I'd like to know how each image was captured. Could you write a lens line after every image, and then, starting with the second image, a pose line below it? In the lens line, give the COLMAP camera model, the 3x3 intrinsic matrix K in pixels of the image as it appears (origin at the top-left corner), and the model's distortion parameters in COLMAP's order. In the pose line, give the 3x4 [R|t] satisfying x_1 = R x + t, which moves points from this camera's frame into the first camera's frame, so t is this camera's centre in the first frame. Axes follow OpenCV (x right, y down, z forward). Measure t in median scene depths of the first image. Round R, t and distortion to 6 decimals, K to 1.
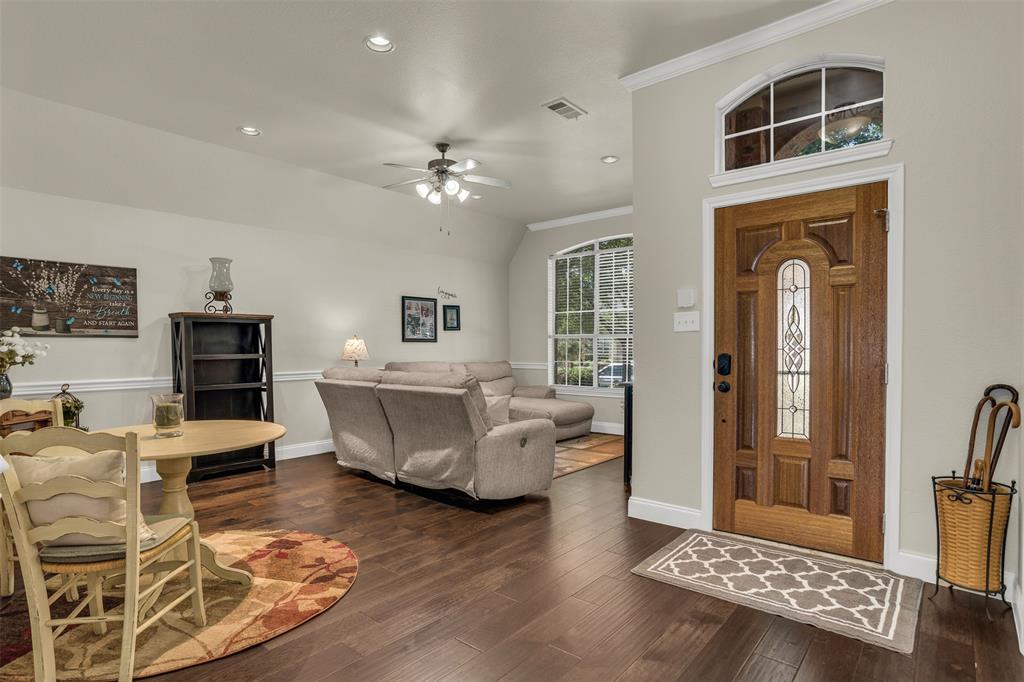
lens RADIAL K [[539.2, 0, 507.9], [0, 539.2, 364.8], [0, 0, 1]] dist [-0.062054, 0.041818]
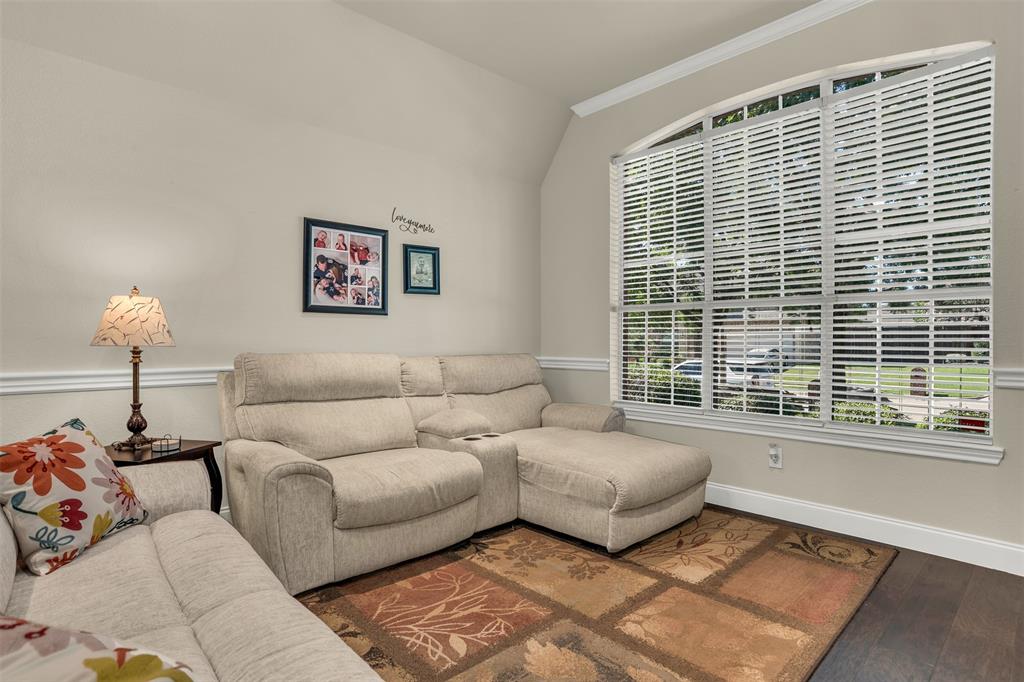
lens RADIAL K [[526.8, 0, 517.1], [0, 526.8, 339.3], [0, 0, 1]] dist [-0.069840, 0.038619]
pose [[0.994303, 0.004849, -0.106479, 0.065385], [-0.008787, 0.999294, -0.036538, -0.004237], [0.106227, 0.037265, 0.993643, 0.809295]]
